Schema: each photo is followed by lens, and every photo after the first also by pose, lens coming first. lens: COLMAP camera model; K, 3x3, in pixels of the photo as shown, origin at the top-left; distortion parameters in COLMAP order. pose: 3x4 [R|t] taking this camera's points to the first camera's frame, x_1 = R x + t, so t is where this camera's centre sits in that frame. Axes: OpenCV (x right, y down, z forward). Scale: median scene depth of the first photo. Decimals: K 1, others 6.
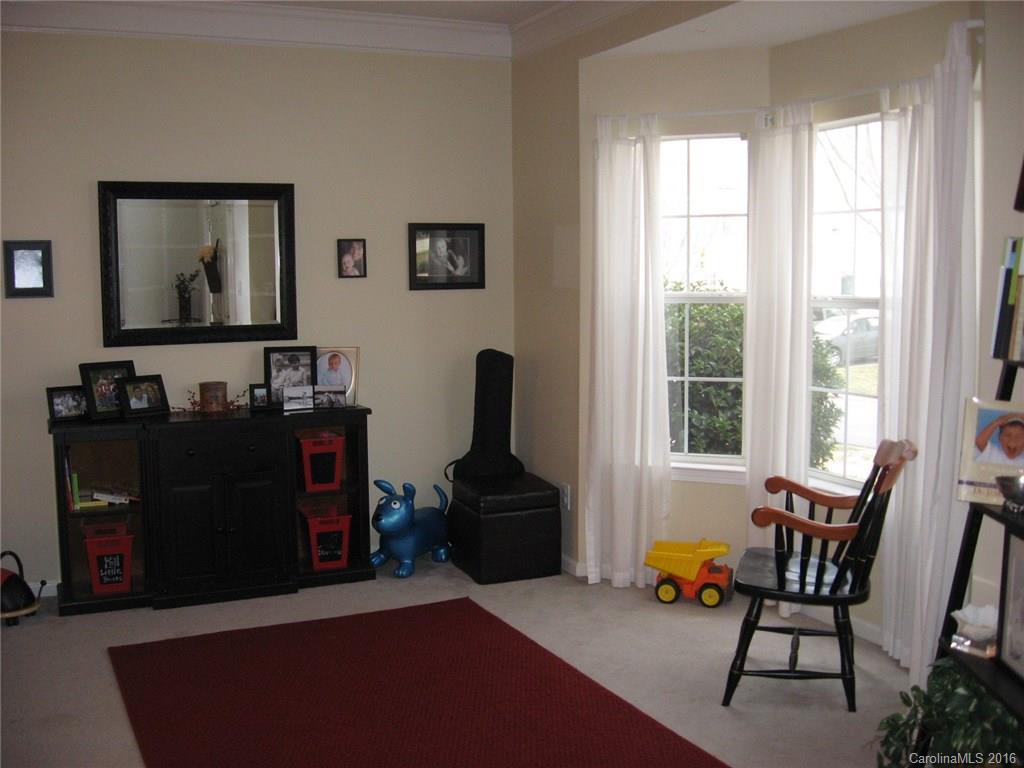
lens RADIAL K [[1073.1, 0, 512.0], [0, 1073.1, 384.0], [0, 0, 1]] dist [-0.135046, 0.066442]
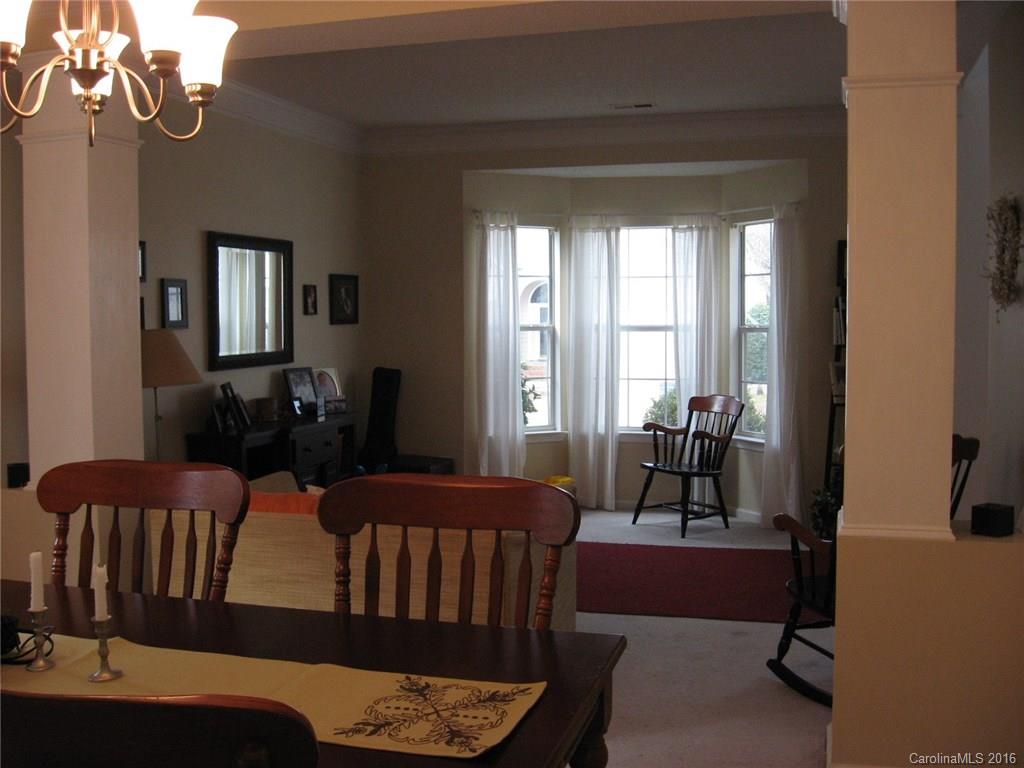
lens RADIAL K [[1073.1, 0, 512.0], [0, 1073.1, 384.0], [0, 0, 1]] dist [-0.135046, 0.066442]
pose [[0.655822, -0.044260, 0.753617, -1.075099], [0.079038, 0.996819, -0.010238, 0.018538], [-0.750766, 0.066278, 0.657234, -0.032621]]
